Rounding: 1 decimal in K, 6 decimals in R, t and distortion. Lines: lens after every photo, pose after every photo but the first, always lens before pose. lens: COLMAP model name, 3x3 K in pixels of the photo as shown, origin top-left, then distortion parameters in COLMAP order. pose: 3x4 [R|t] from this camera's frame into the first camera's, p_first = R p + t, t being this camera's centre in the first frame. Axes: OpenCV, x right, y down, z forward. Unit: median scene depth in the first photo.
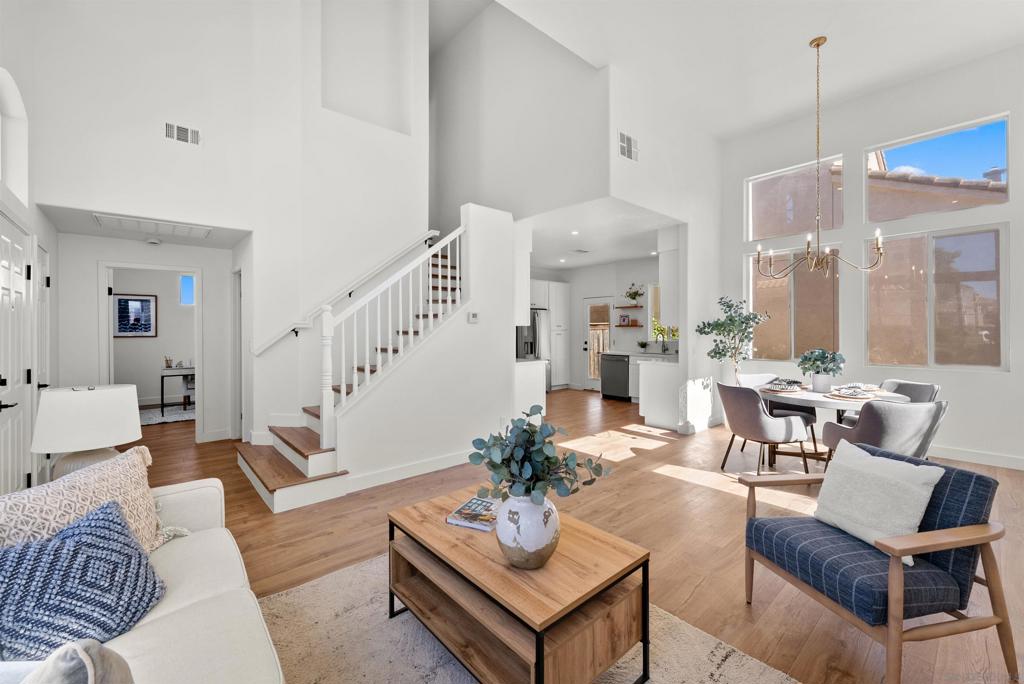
lens RADIAL K [[418.9, 0, 505.5], [0, 418.9, 330.4], [0, 0, 1]] dist [-0.000495, 0.000704]
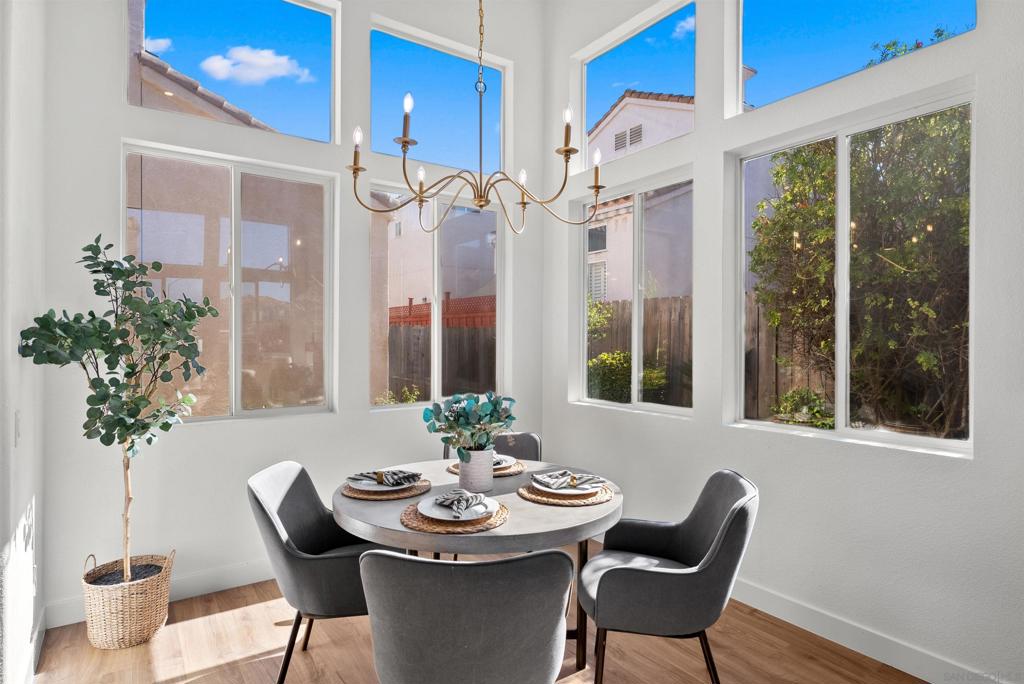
lens RADIAL K [[563.9, 0, 511.5], [0, 563.9, 344.7], [0, 0, 1]] dist [-0.004571, -0.000605]
pose [[0.099081, -0.005041, 0.995067, 0.085207], [-0.003684, 0.999978, 0.005433, -0.003817], [-0.995073, -0.004204, 0.099061, 0.442566]]
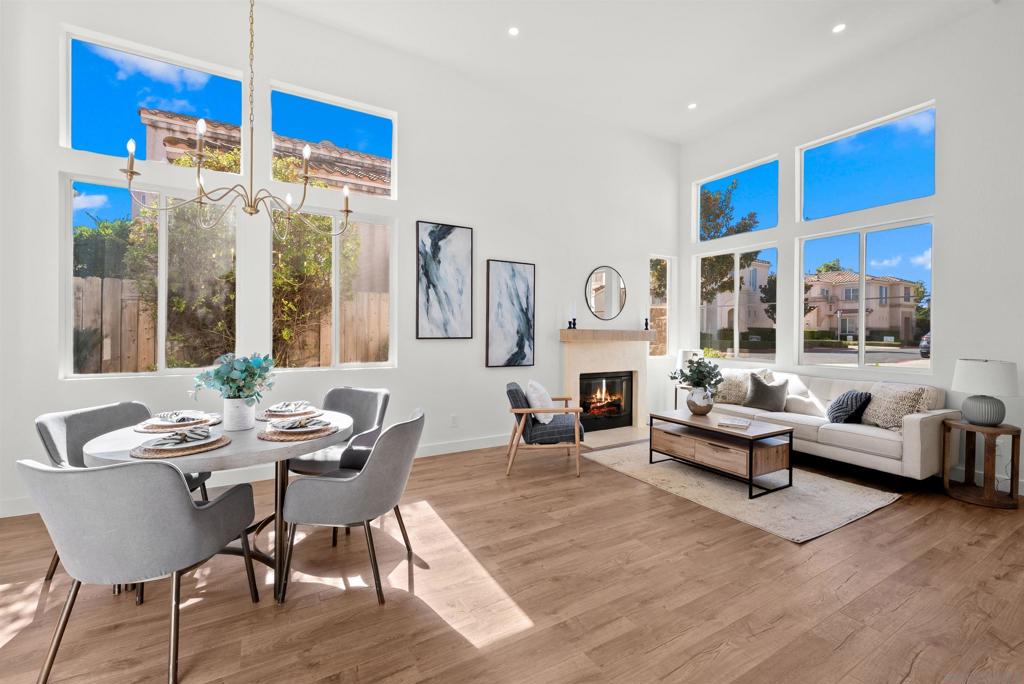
lens RADIAL K [[418.9, 0, 506.7], [0, 418.9, 335.7], [0, 0, 1]] dist [-0.000495, 0.000704]
pose [[-0.982067, -0.007563, 0.188379, 0.143713], [-0.005317, 0.999909, 0.012425, 0.005092], [-0.188455, 0.011201, -0.982018, 0.732073]]
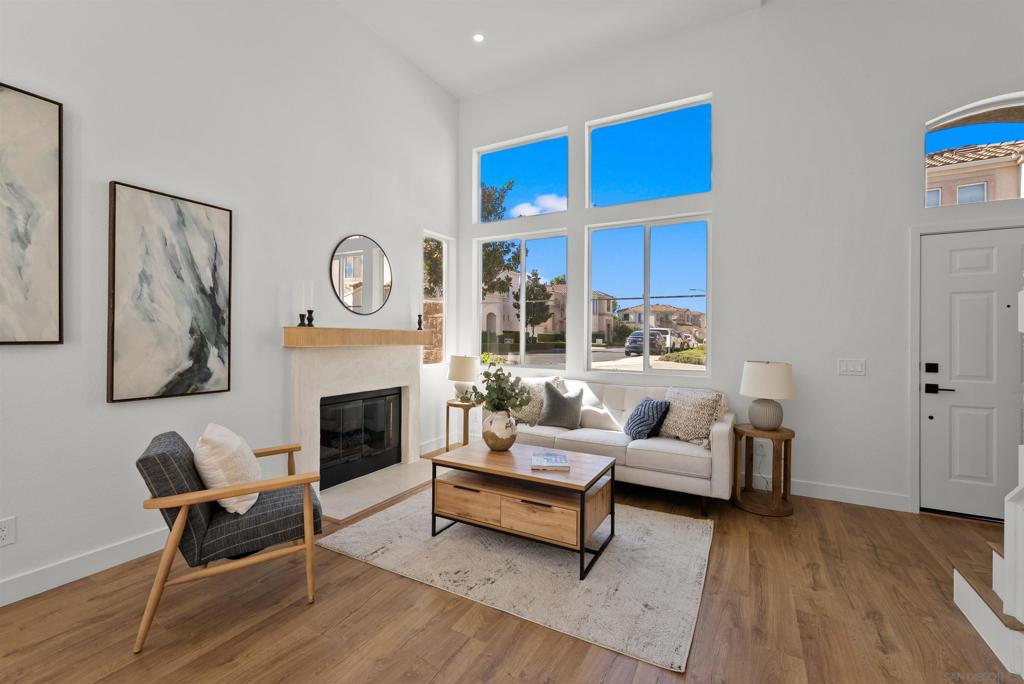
lens RADIAL K [[440.7, 0, 513.1], [0, 440.7, 336.2], [0, 0, 1]] dist [-0.004255, 0.000138]
pose [[-0.933806, -0.006661, -0.357718, 0.132544], [-0.007980, 0.999966, 0.002210, 0.008535], [0.357691, 0.004918, -0.933827, 0.541836]]
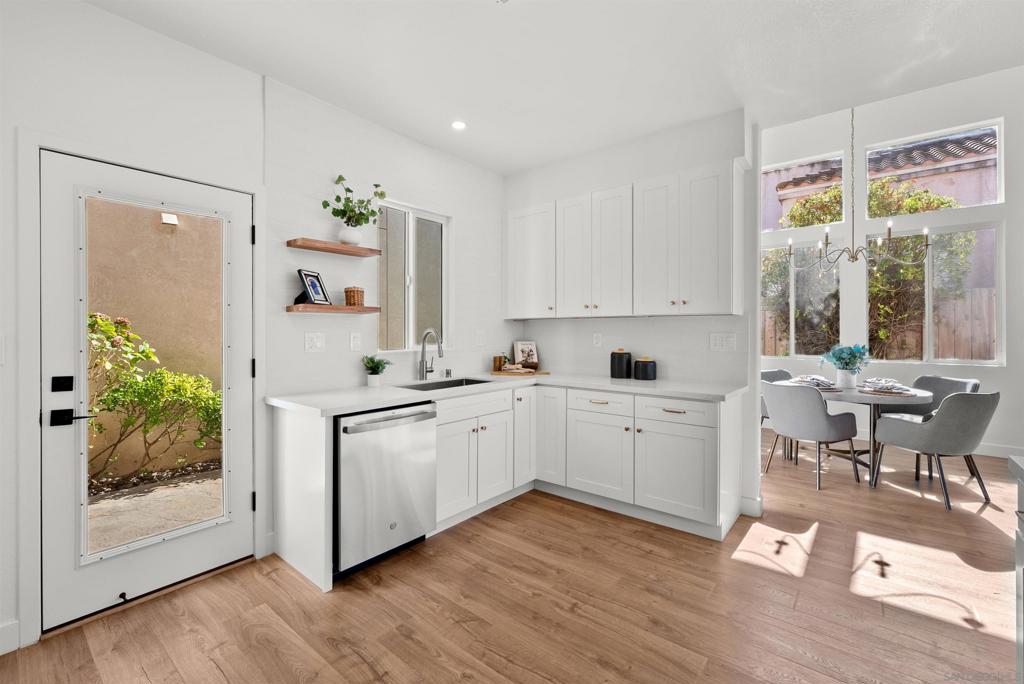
lens RADIAL K [[440.7, 0, 512.6], [0, 440.7, 326.9], [0, 0, 1]] dist [-0.004255, 0.000138]
pose [[-0.185955, 0.010817, 0.982499, -0.053304], [0.001926, 0.999941, -0.010645, 0.006676], [-0.982556, -0.000087, -0.185965, 0.961693]]
